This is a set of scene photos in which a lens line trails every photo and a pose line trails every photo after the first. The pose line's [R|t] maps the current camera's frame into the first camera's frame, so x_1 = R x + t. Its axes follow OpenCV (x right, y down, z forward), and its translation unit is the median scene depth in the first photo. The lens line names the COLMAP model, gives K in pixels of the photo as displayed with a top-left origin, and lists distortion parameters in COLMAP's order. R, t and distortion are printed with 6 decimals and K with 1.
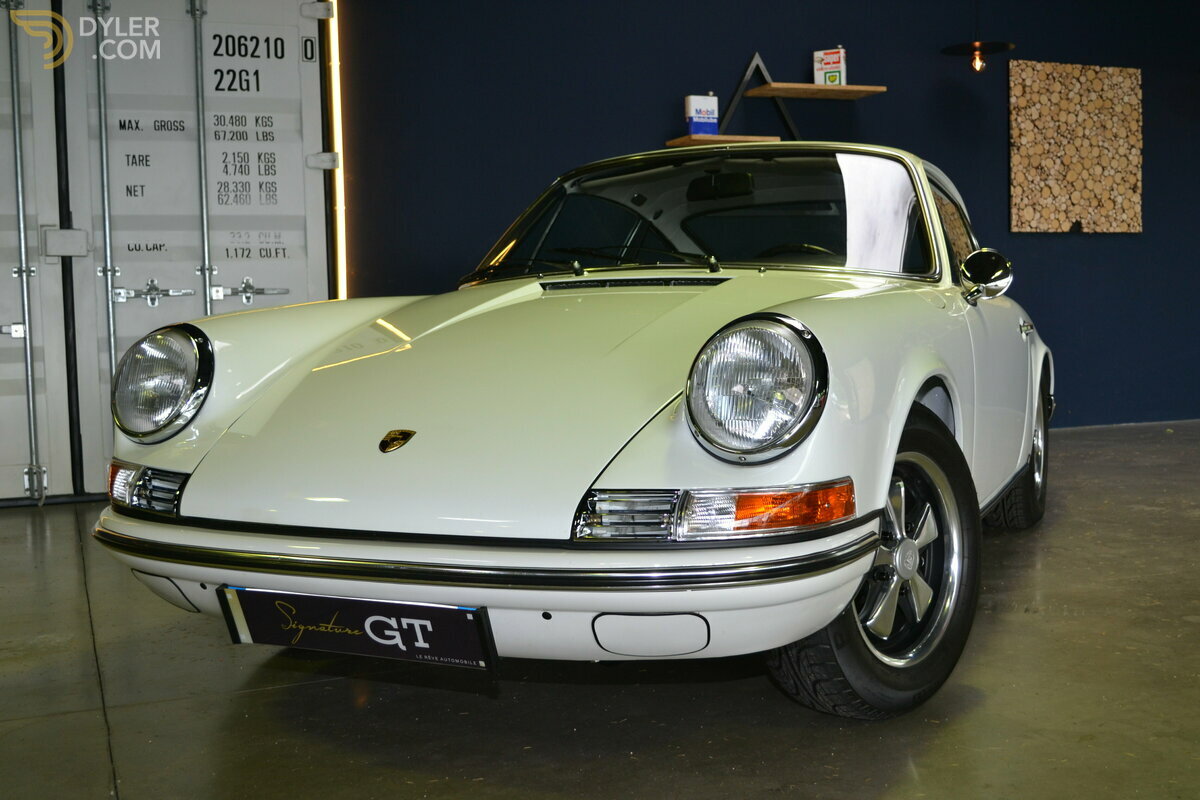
lens RADIAL K [[1337.5, 0, 606.4], [0, 1337.5, 394.4], [0, 0, 1]] dist [-0.055272, 0.000000]
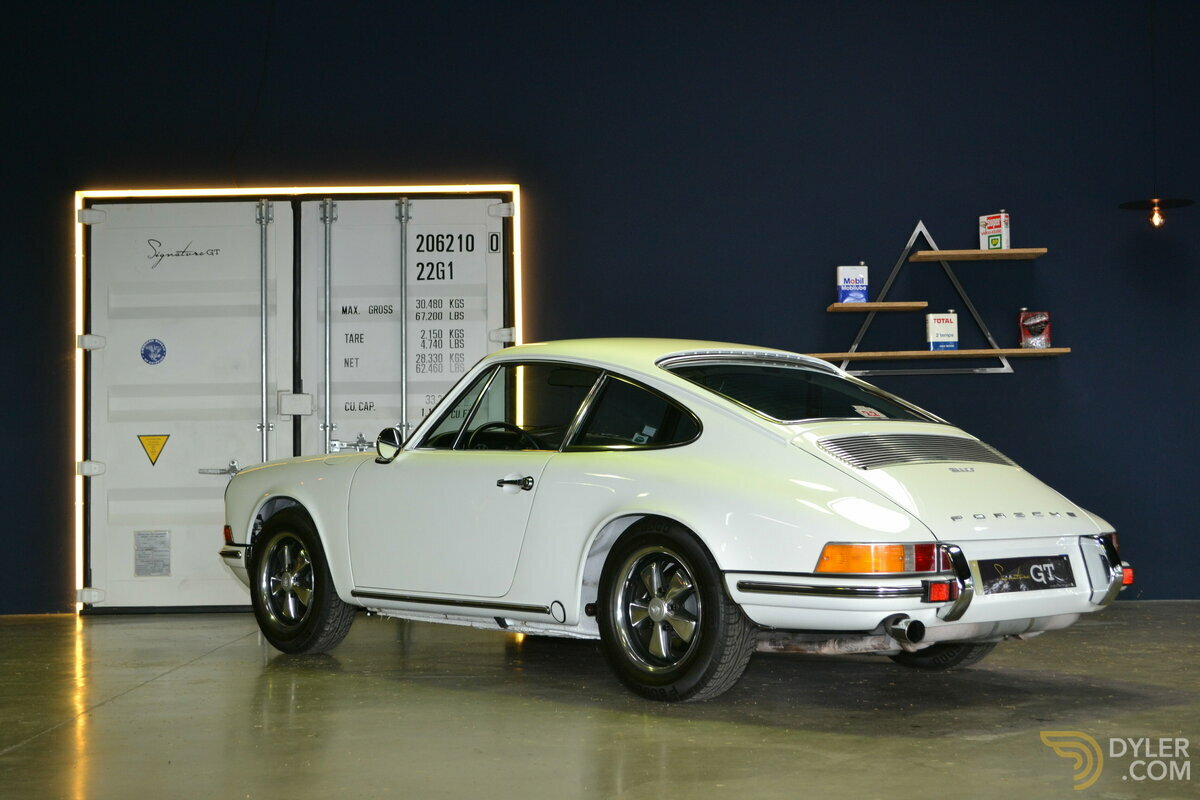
lens RADIAL K [[1713.9, 0, 613.0], [0, 1713.9, 375.8], [0, 0, 1]] dist [-0.031728, 0.000000]
pose [[0.928443, -0.000398, -0.371474, 0.473318], [-0.035544, 0.995316, -0.089904, -0.005298], [0.369770, 0.096675, 0.924080, -0.396737]]
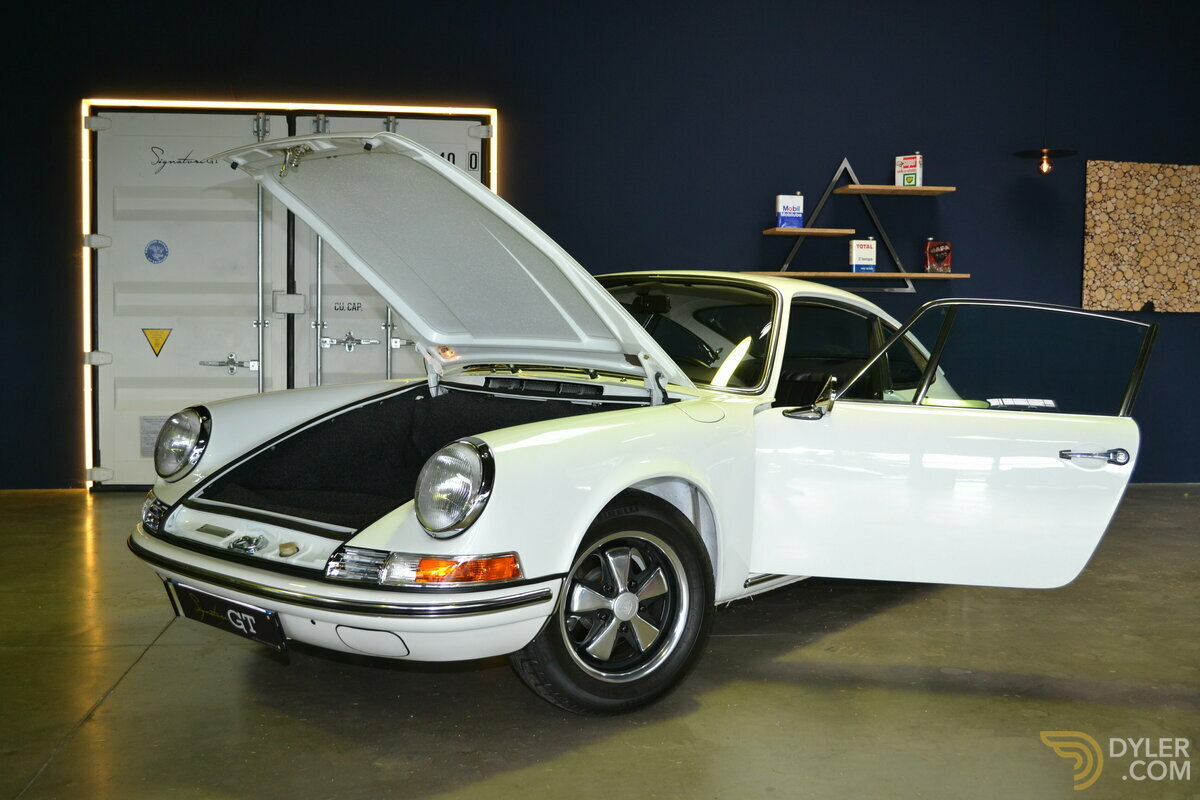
lens RADIAL K [[1160.5, 0, 595.8], [0, 1160.5, 394.7], [0, 0, 1]] dist [-0.069996, 0.000000]
pose [[0.964405, 0.055829, -0.258470, 0.215058], [-0.055389, 0.998424, 0.008990, -0.047143], [0.258565, 0.005646, 0.965977, -0.083448]]
